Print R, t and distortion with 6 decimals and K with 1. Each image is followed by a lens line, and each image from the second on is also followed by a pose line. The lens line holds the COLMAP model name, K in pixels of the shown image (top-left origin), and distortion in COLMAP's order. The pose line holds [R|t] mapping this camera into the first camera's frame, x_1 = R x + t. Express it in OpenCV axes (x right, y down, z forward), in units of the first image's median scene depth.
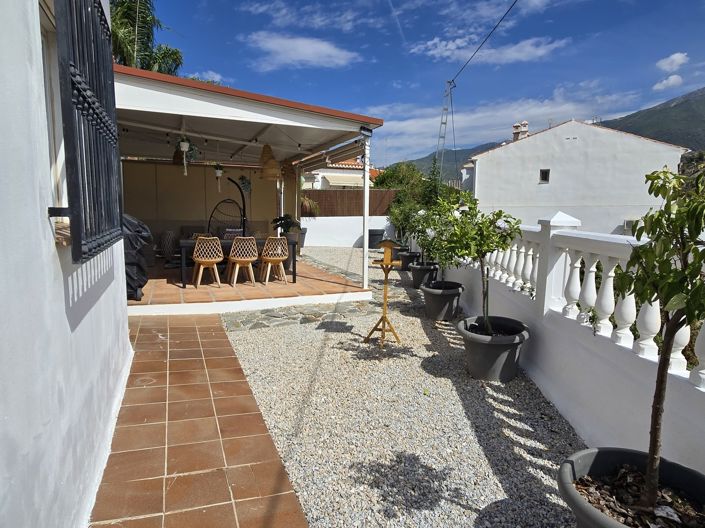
lens RADIAL K [[421.2, 0, 352.3], [0, 421.2, 264.7], [0, 0, 1]] dist [-0.016797, -0.007393]
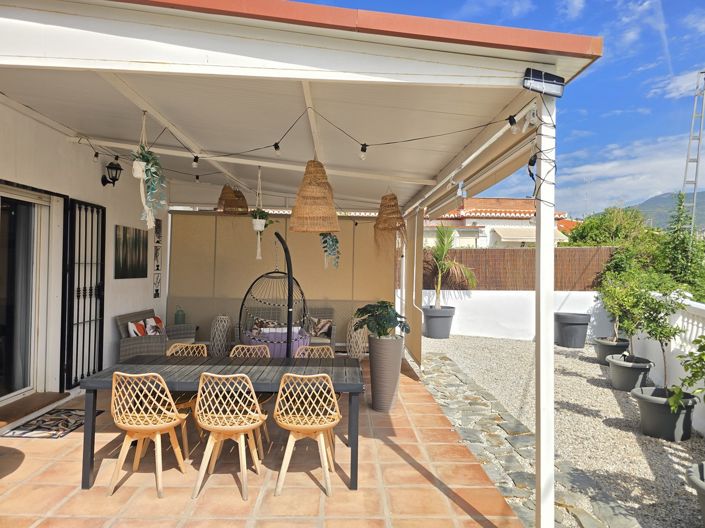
lens RADIAL K [[469.5, 0, 351.0], [0, 469.5, 262.3], [0, 0, 1]] dist [0.009611, -0.000047]
pose [[0.926791, 0.000414, -0.375576, 0.014439], [-0.054076, 0.989727, -0.132350, -0.055181], [0.371663, 0.142970, 0.917293, 0.284252]]
